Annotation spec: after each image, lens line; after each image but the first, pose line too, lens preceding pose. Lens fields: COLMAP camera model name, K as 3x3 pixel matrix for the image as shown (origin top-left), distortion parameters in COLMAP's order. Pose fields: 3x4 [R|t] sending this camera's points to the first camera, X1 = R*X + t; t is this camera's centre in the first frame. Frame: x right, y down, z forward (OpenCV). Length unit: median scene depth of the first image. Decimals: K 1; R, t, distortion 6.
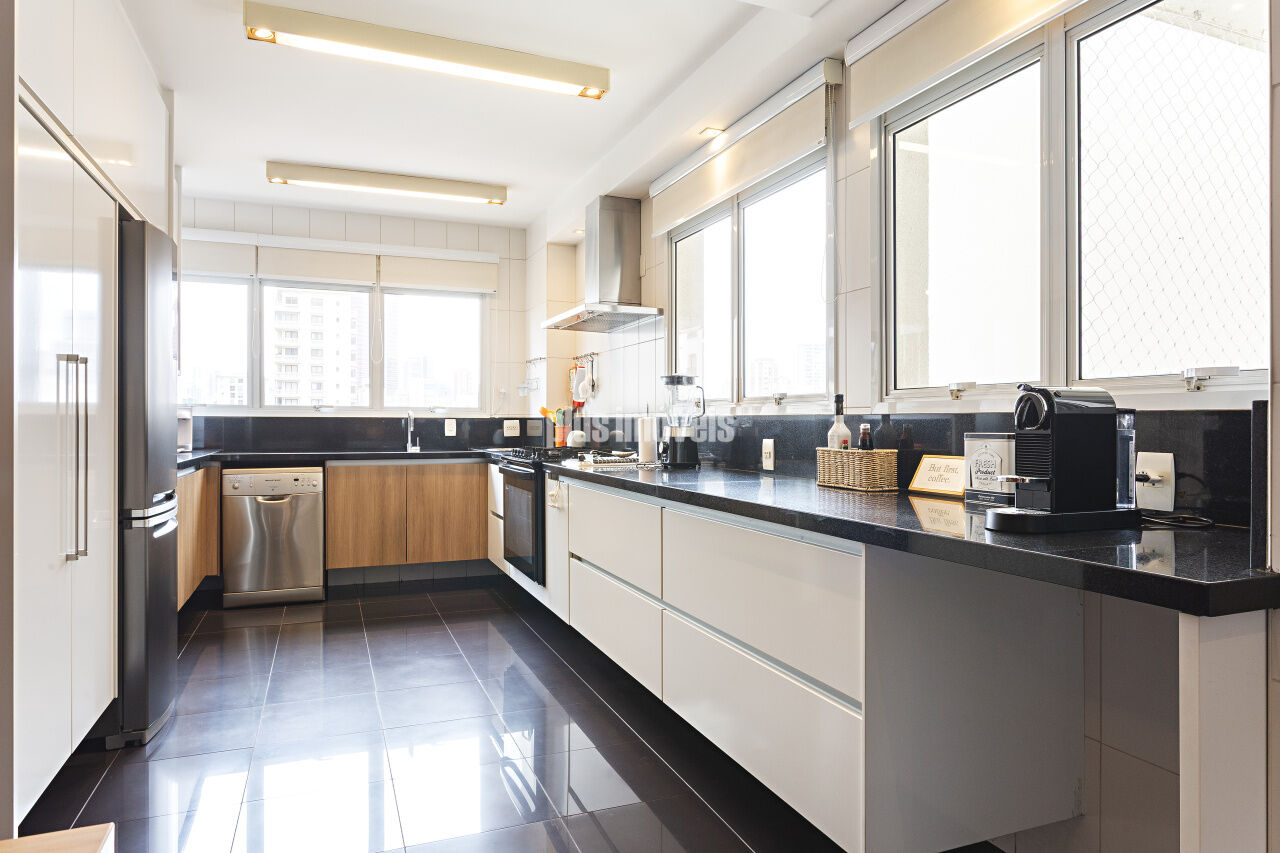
lens RADIAL K [[777.9, 0, 635.2], [0, 777.9, 436.7], [0, 0, 1]] dist [-0.016150, 0.005505]
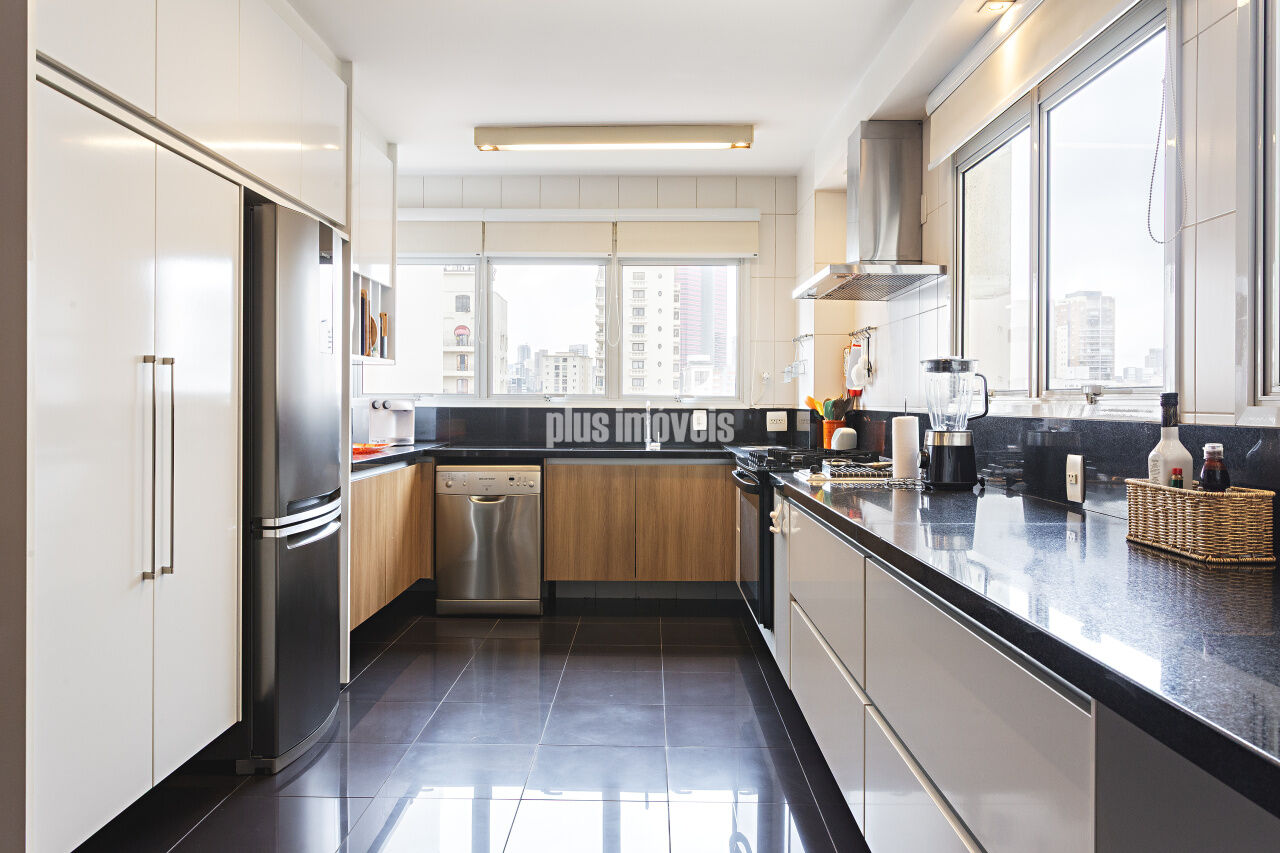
lens RADIAL K [[883.6, 0, 614.1], [0, 883.6, 414.1], [0, 0, 1]] dist [-0.006569, 0.010678]
pose [[0.912101, 0.011361, -0.409808, 0.094108], [-0.013966, 0.999897, -0.003362, -0.018667], [0.409728, 0.008790, 0.912165, 0.121145]]
